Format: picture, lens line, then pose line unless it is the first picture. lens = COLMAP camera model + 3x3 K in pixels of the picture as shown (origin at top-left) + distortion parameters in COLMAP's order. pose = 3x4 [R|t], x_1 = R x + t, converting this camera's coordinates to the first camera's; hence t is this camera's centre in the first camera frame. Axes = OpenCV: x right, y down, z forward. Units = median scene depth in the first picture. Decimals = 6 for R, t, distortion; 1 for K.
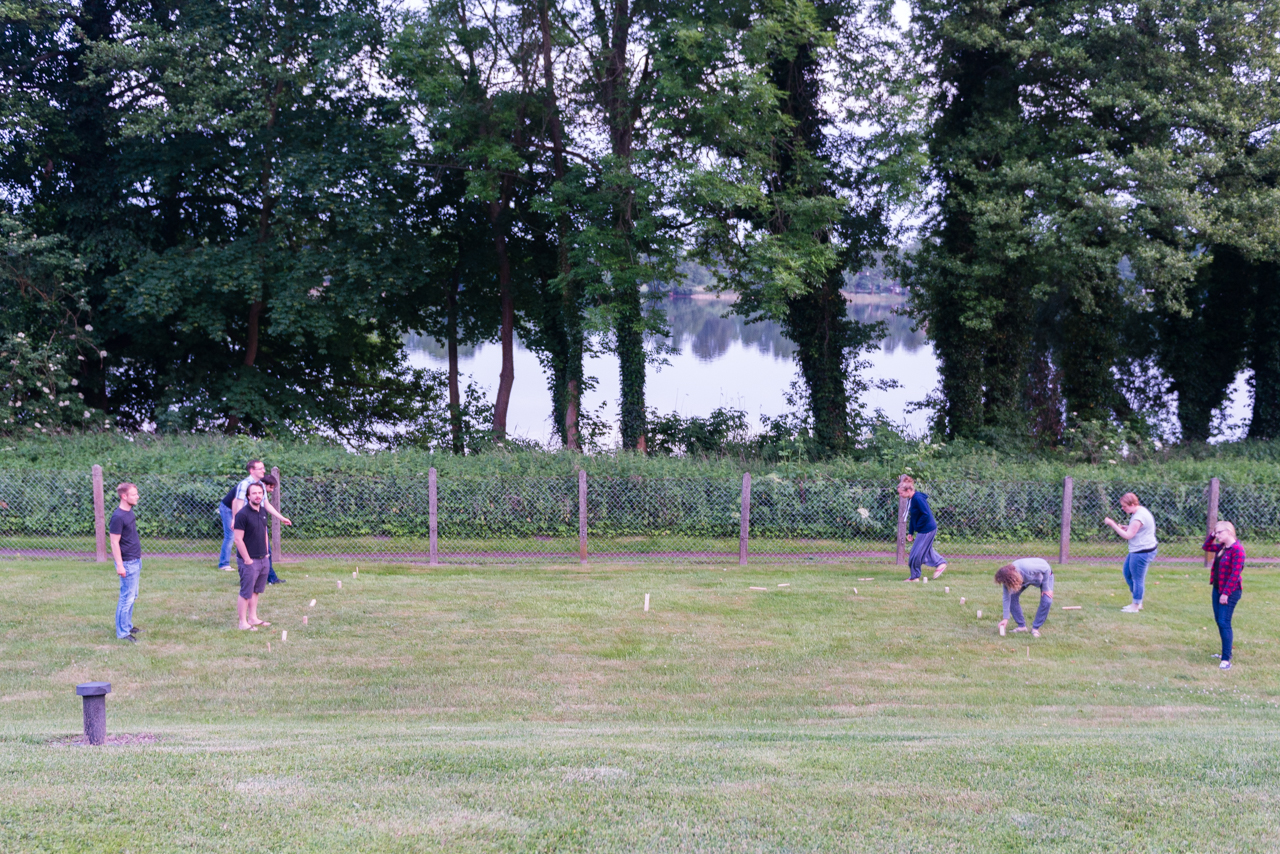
lens RADIAL K [[1442.5, 0, 640.0], [0, 1442.5, 433.8], [0, 0, 1]] dist [0.001504, 0.000000]
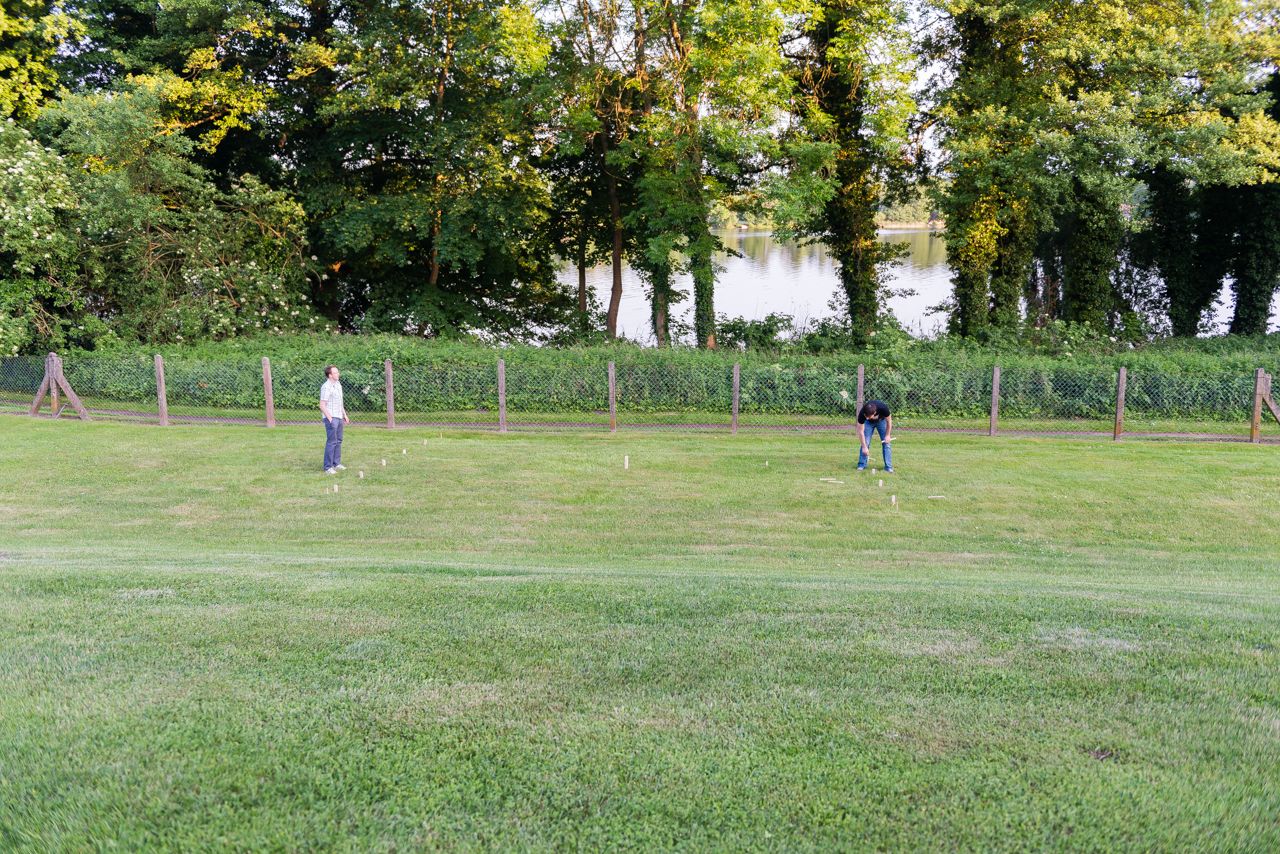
lens RADIAL K [[1080.1, 0, 639.9], [0, 1080.1, 421.1], [0, 0, 1]] dist [0.018338, 0.013095]
pose [[0.986280, 0.008760, -0.164846, 0.099566], [0.004430, 0.996827, 0.079475, 0.001205], [0.165019, -0.079115, 0.983112, 0.024669]]
